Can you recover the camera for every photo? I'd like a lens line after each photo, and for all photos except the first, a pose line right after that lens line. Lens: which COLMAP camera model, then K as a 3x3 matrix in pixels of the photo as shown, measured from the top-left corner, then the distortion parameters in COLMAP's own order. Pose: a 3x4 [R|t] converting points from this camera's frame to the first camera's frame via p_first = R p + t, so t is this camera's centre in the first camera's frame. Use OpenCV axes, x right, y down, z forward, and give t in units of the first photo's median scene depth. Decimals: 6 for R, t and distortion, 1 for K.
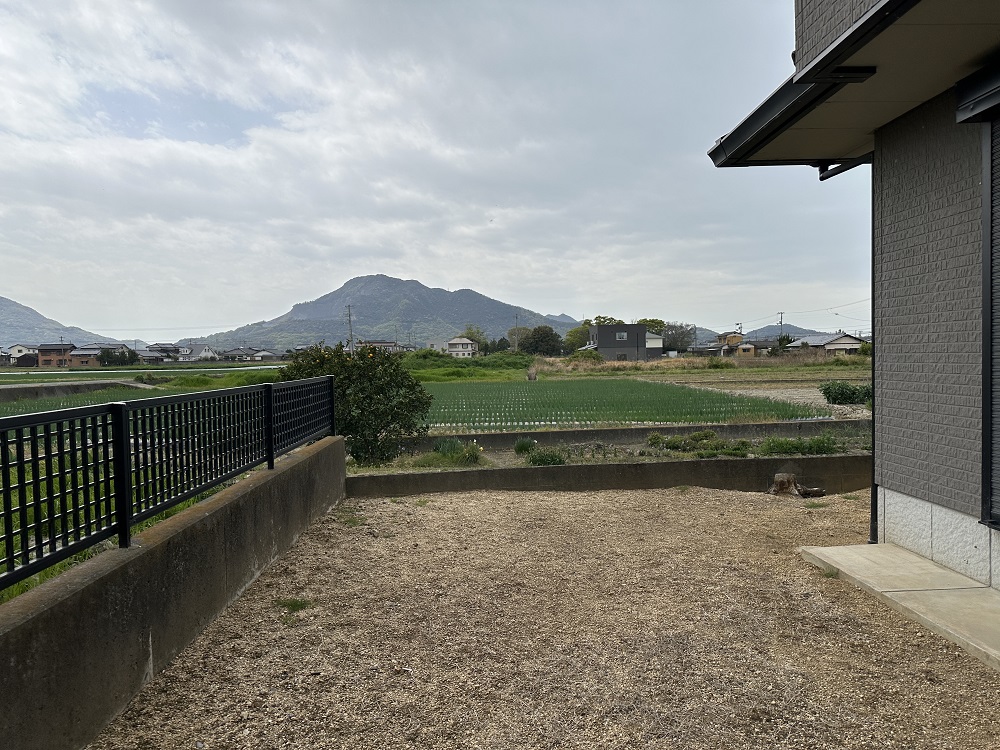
lens RADIAL K [[701.5, 0, 500.2], [0, 701.5, 389.6], [0, 0, 1]] dist [0.000900, -0.003950]
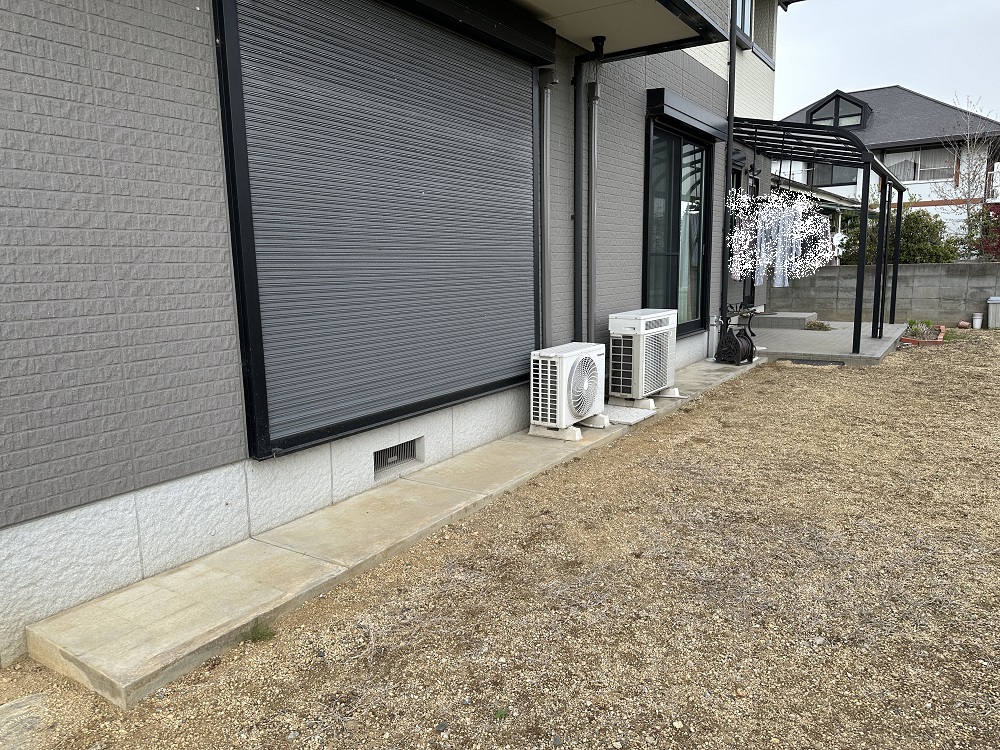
lens RADIAL K [[701.5, 0, 500.2], [0, 701.5, 389.6], [0, 0, 1]] dist [0.000900, -0.003950]
pose [[-0.818205, -0.058174, 0.571975, -0.000994], [0.070509, 0.977204, 0.200252, -0.030361], [-0.570586, 0.204176, -0.795452, 1.363830]]
